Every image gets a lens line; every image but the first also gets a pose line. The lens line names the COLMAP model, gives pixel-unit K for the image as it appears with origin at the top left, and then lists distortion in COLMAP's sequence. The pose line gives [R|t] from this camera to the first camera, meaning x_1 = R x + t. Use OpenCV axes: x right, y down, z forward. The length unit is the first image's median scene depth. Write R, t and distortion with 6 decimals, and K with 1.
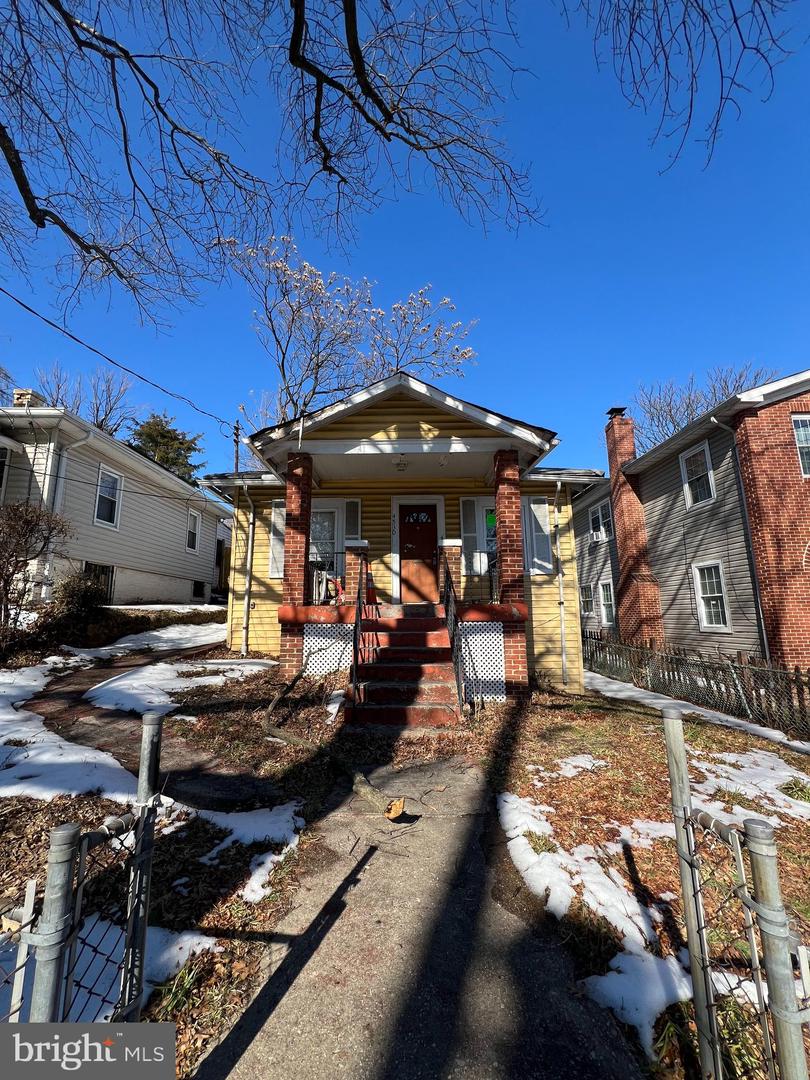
lens RADIAL K [[437.0, 0, 397.2], [0, 437.0, 538.9], [0, 0, 1]] dist [0.001325, 0.000009]
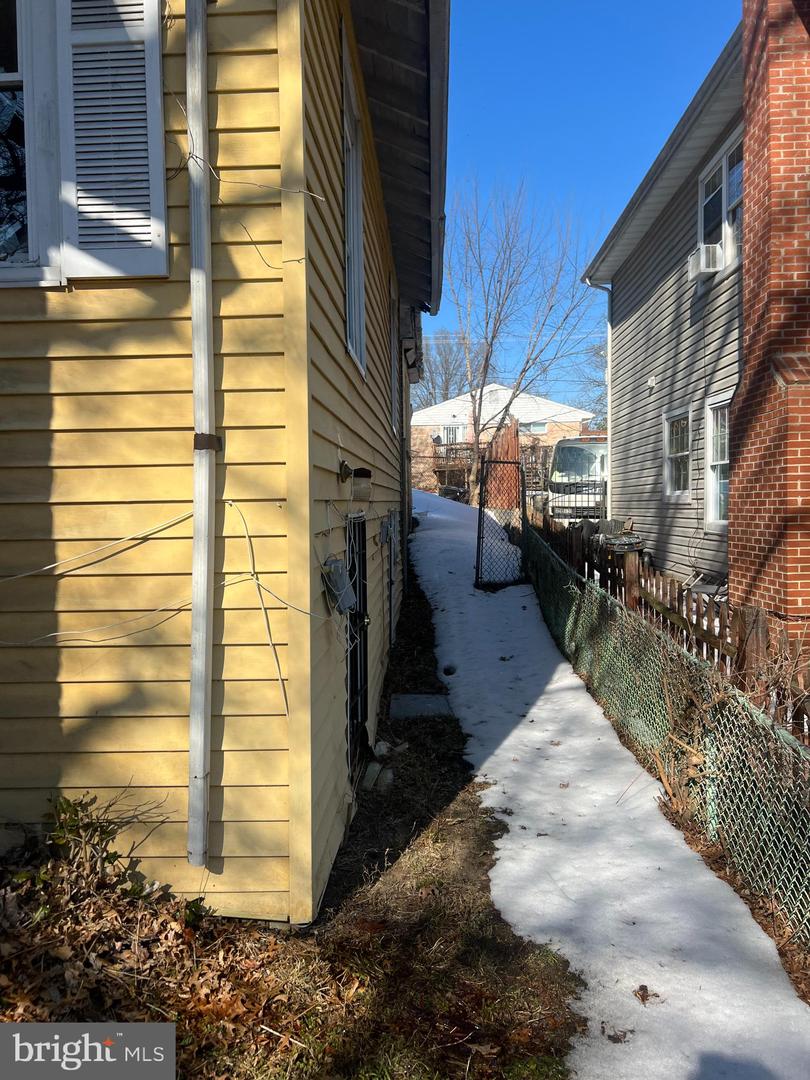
lens RADIAL K [[816.4, 0, 406.8], [0, 816.4, 541.8], [0, 0, 1]] dist [-0.003675, -0.001182]
pose [[0.999525, -0.002153, -0.030740, 0.456073], [0.009062, 0.973978, 0.226462, 0.109105], [0.029453, -0.226633, 0.973535, 0.654234]]
